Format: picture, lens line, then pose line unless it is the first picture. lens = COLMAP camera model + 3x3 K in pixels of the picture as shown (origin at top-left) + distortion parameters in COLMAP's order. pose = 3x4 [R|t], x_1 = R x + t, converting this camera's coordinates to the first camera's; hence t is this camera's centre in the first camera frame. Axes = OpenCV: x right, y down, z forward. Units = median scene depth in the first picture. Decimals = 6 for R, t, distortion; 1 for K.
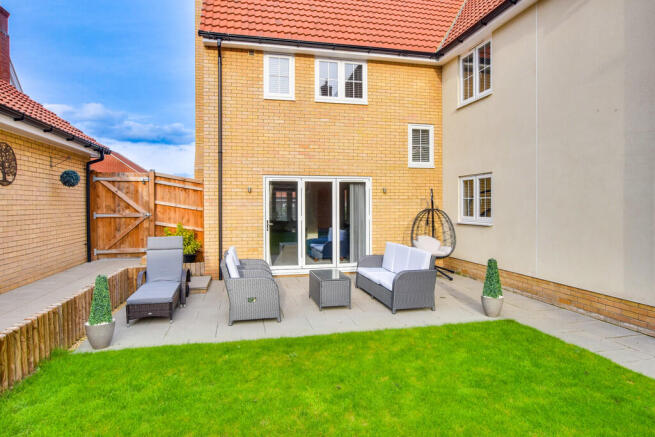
lens RADIAL K [[380.0, 0, 326.1], [0, 380.0, 210.3], [0, 0, 1]] dist [-0.017053, 0.003264]
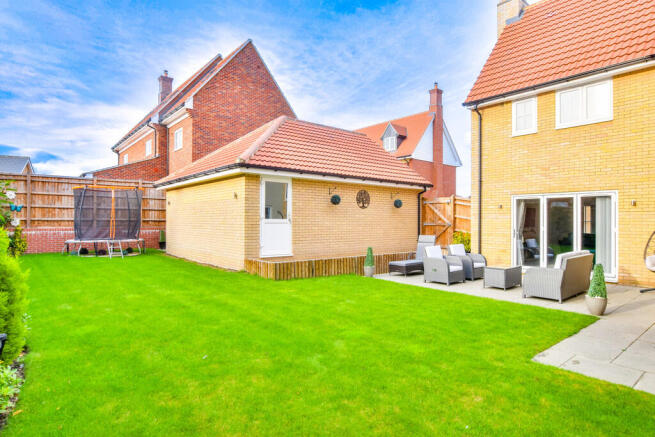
lens RADIAL K [[380.0, 0, 327.7], [0, 380.0, 221.2], [0, 0, 1]] dist [-0.017053, 0.003264]
pose [[0.443890, 0.006957, -0.896054, 0.727204], [-0.020053, 0.999797, -0.002171, 0.013386], [0.895857, 0.018933, 0.443939, -0.144810]]
